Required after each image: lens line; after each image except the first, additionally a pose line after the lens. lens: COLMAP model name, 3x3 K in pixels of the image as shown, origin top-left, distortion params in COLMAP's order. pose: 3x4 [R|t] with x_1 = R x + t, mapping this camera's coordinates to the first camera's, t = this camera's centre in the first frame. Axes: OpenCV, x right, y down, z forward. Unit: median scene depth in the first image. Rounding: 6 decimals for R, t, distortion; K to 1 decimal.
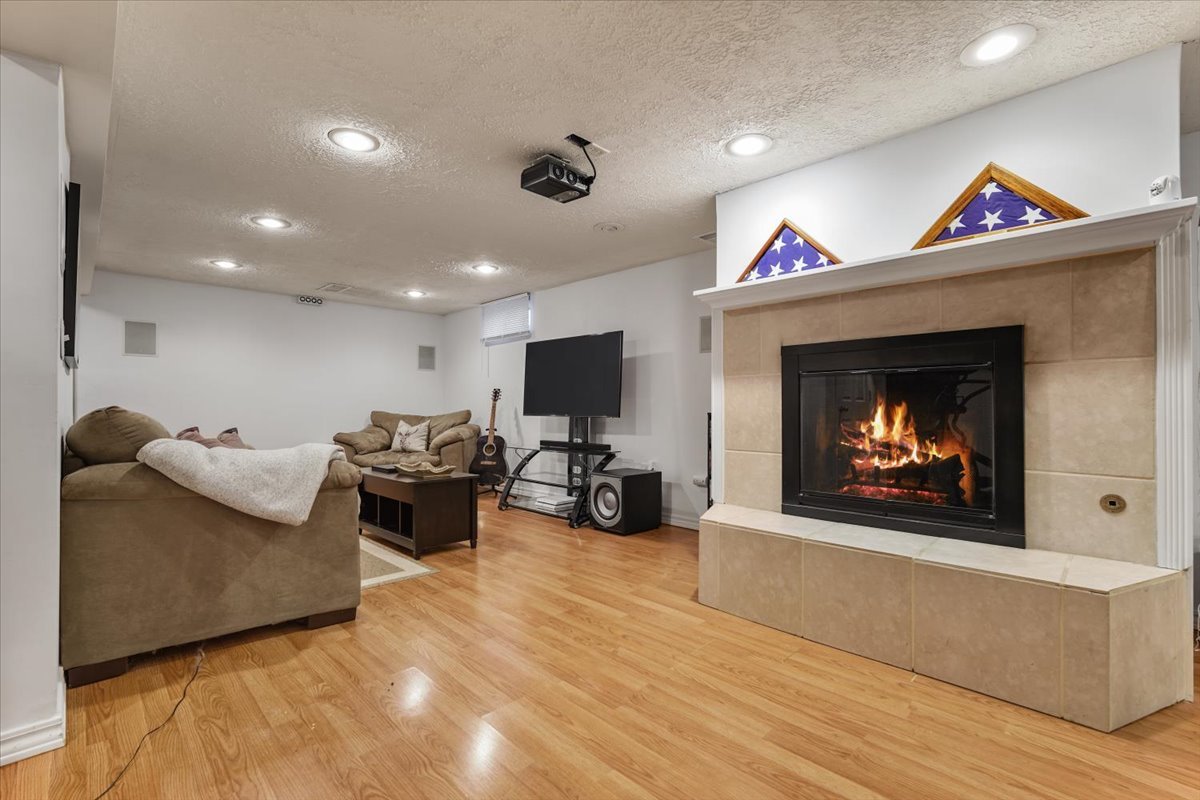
lens RADIAL K [[523.3, 0, 594.6], [0, 523.3, 391.6], [0, 0, 1]] dist [-0.007094, 0.001361]
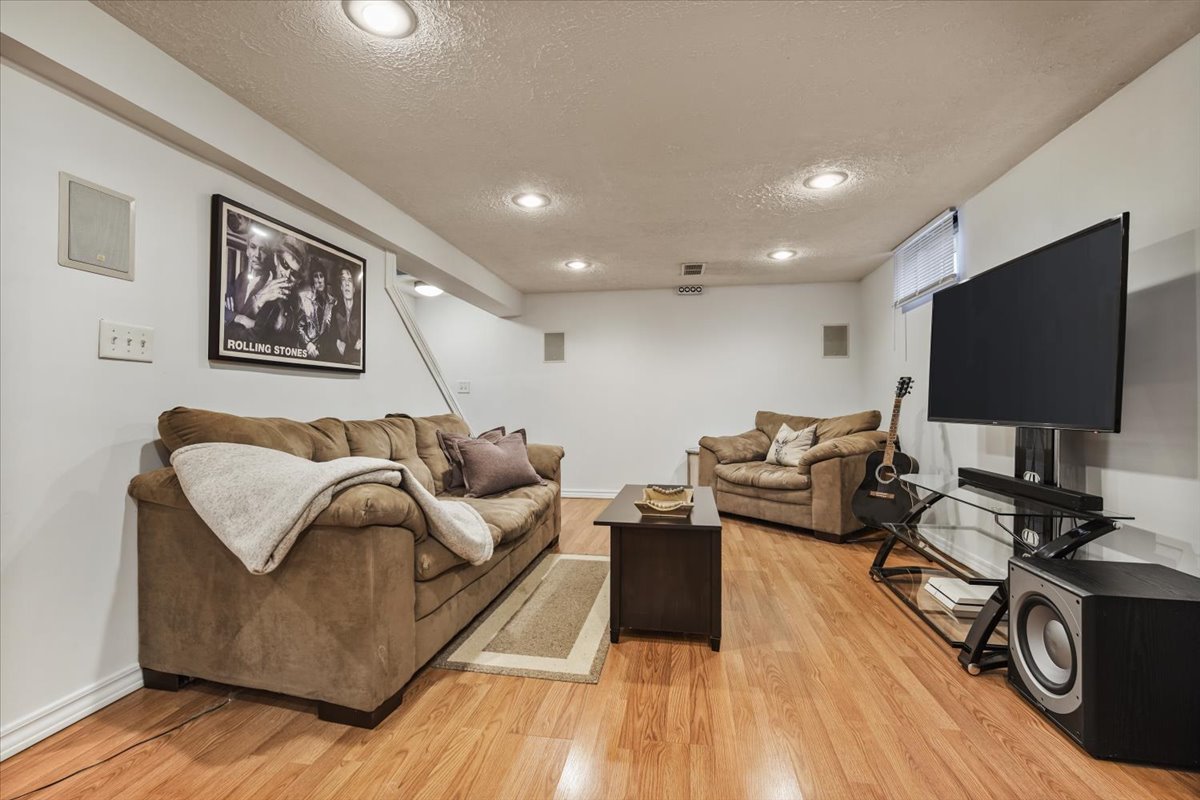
lens RADIAL K [[523.3, 0, 594.6], [0, 523.3, 391.6], [0, 0, 1]] dist [-0.007094, 0.001361]
pose [[0.587039, -0.024615, -0.809184, 0.116479], [0.026534, 0.999586, -0.011157, 0.011062], [0.809124, -0.014922, 0.587449, 0.391971]]
